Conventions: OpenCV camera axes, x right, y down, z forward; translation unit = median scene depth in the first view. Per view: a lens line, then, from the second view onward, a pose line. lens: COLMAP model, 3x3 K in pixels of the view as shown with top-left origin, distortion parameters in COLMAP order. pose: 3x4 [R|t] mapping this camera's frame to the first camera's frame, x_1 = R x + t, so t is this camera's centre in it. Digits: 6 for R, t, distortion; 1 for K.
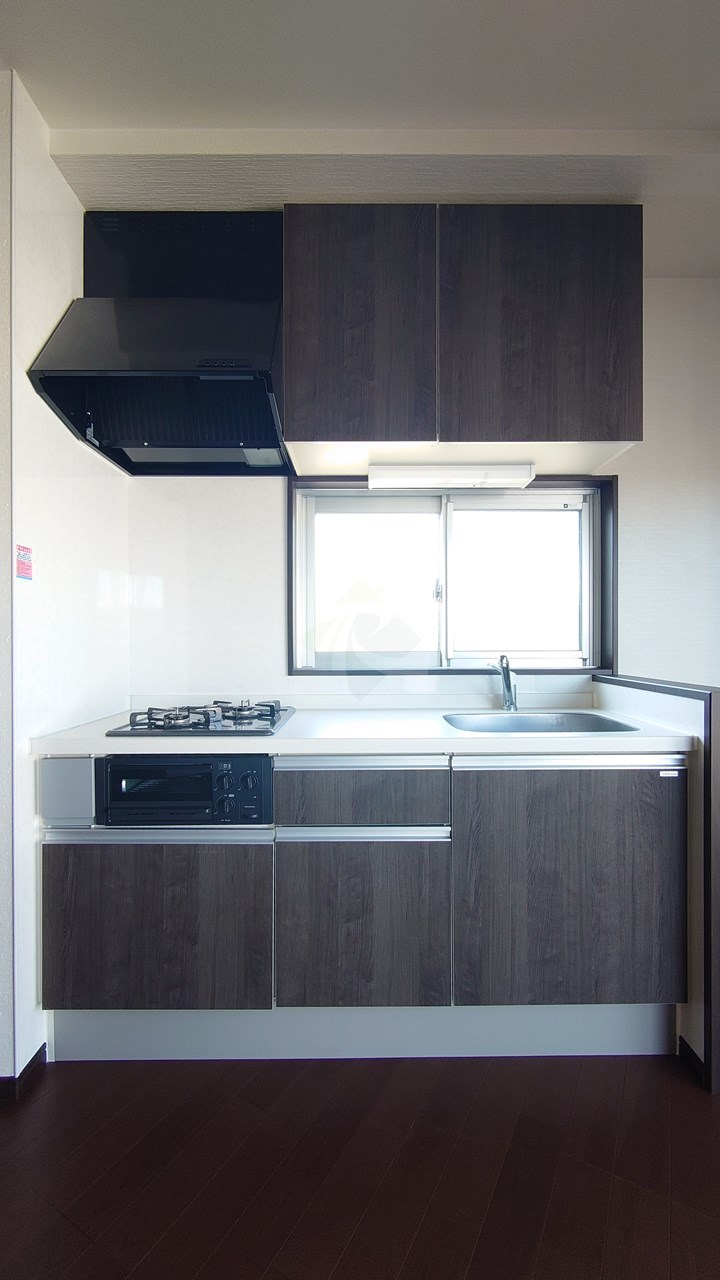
lens RADIAL K [[547.0, 0, 367.8], [0, 547.0, 640.9], [0, 0, 1]] dist [-0.007920, -0.000058]
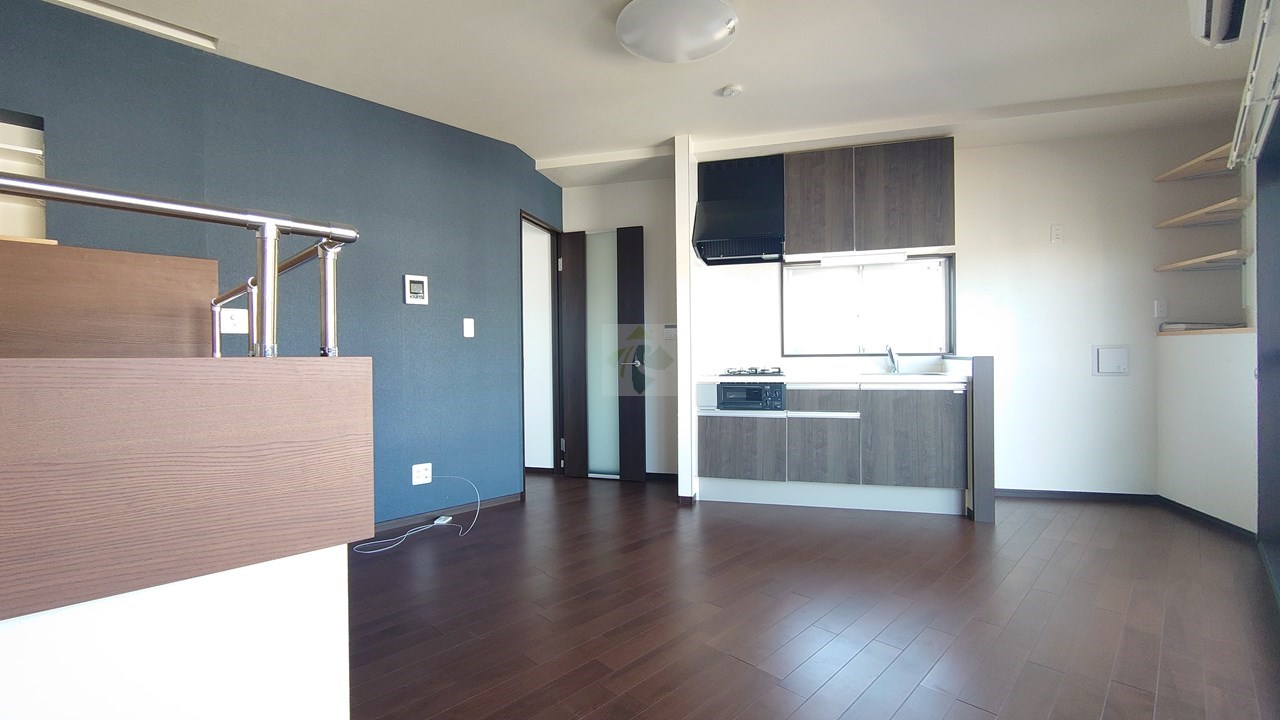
lens RADIAL K [[538.0, 0, 640.0], [0, 538.0, 360.0], [0, 0, 1]] dist [-0.008665, -0.000062]
pose [[0.957872, -0.007024, -0.287110, -0.103717], [0.010230, 0.999901, 0.009667, 0.067501], [0.287013, -0.012197, 0.957849, -1.621887]]
